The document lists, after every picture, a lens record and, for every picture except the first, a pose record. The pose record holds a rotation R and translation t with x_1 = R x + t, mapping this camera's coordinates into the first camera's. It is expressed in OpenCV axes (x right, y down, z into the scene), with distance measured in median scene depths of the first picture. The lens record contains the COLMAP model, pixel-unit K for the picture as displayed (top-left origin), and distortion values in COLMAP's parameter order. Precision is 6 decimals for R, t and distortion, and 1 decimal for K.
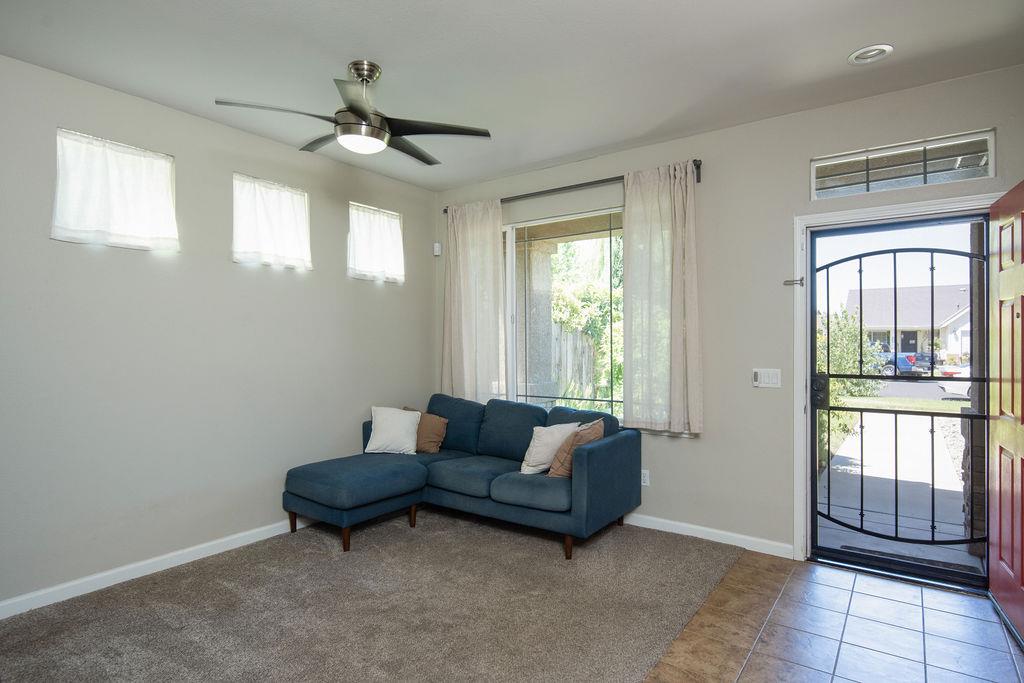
lens RADIAL K [[570.9, 0, 511.4], [0, 570.9, 337.6], [0, 0, 1]] dist [0.022325, -0.014986]
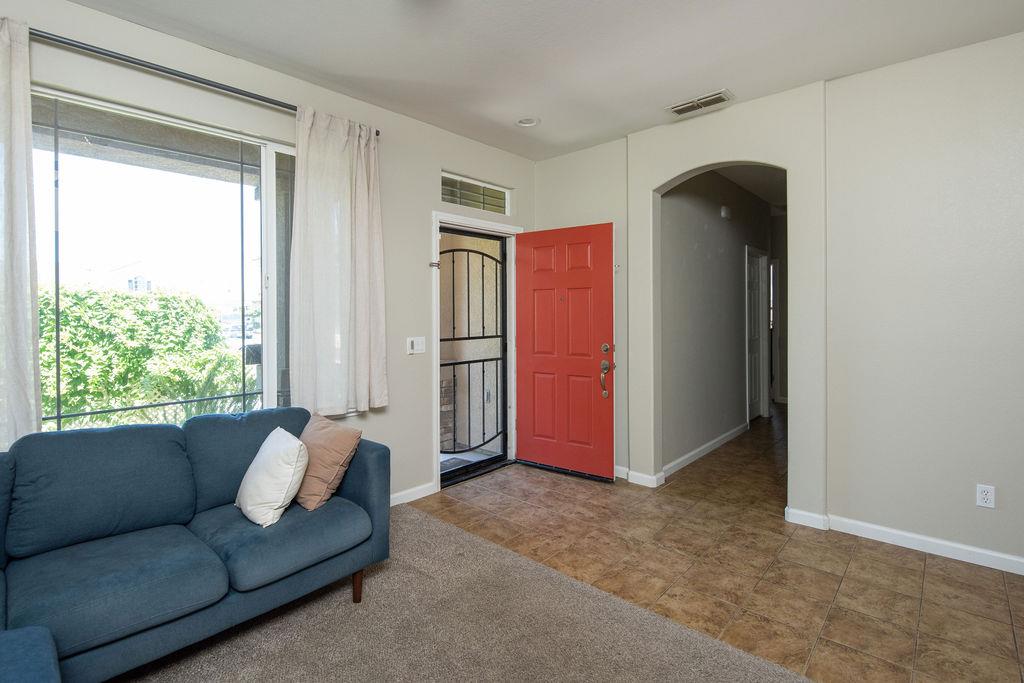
lens RADIAL K [[497.1, 0, 499.9], [0, 497.1, 307.6], [0, 0, 1]] dist [-0.003395, -0.001836]
pose [[0.120935, 0.009672, 0.992613, -0.568889], [0.002050, 0.999948, -0.009993, 0.005273], [-0.992658, 0.003243, 0.120908, 0.777988]]
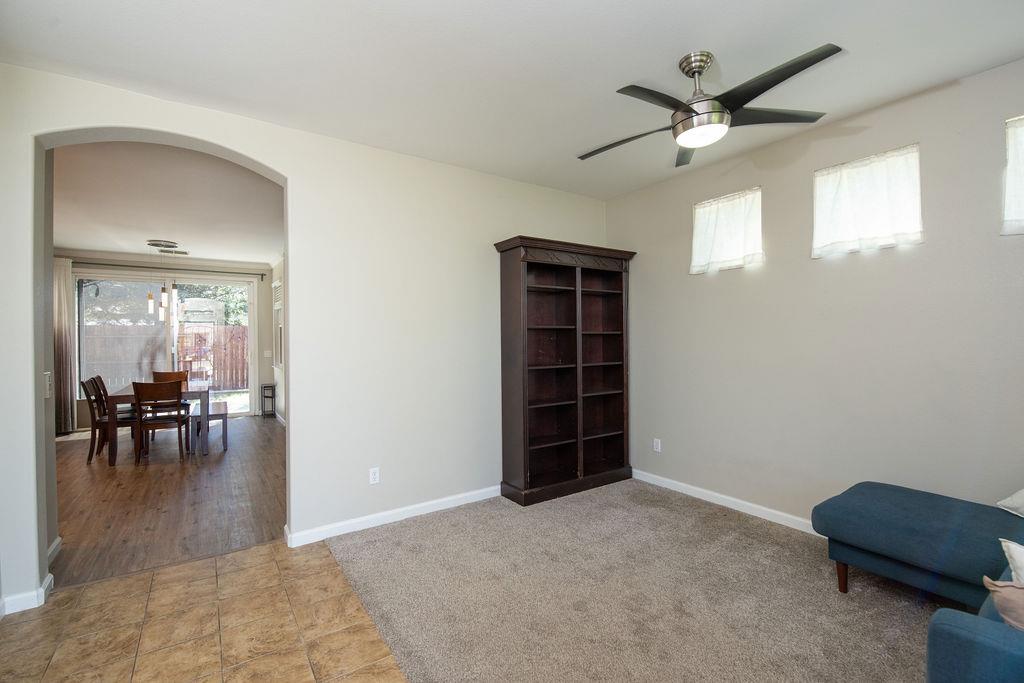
lens RADIAL K [[443.9, 0, 512.6], [0, 443.9, 345.9], [0, 0, 1]] dist [-0.000442, -0.008238]
pose [[-0.343912, 0.015536, -0.938873, 0.504939], [0.013840, 0.999838, 0.011475, 0.009312], [0.938900, -0.009048, -0.344071, 0.855601]]
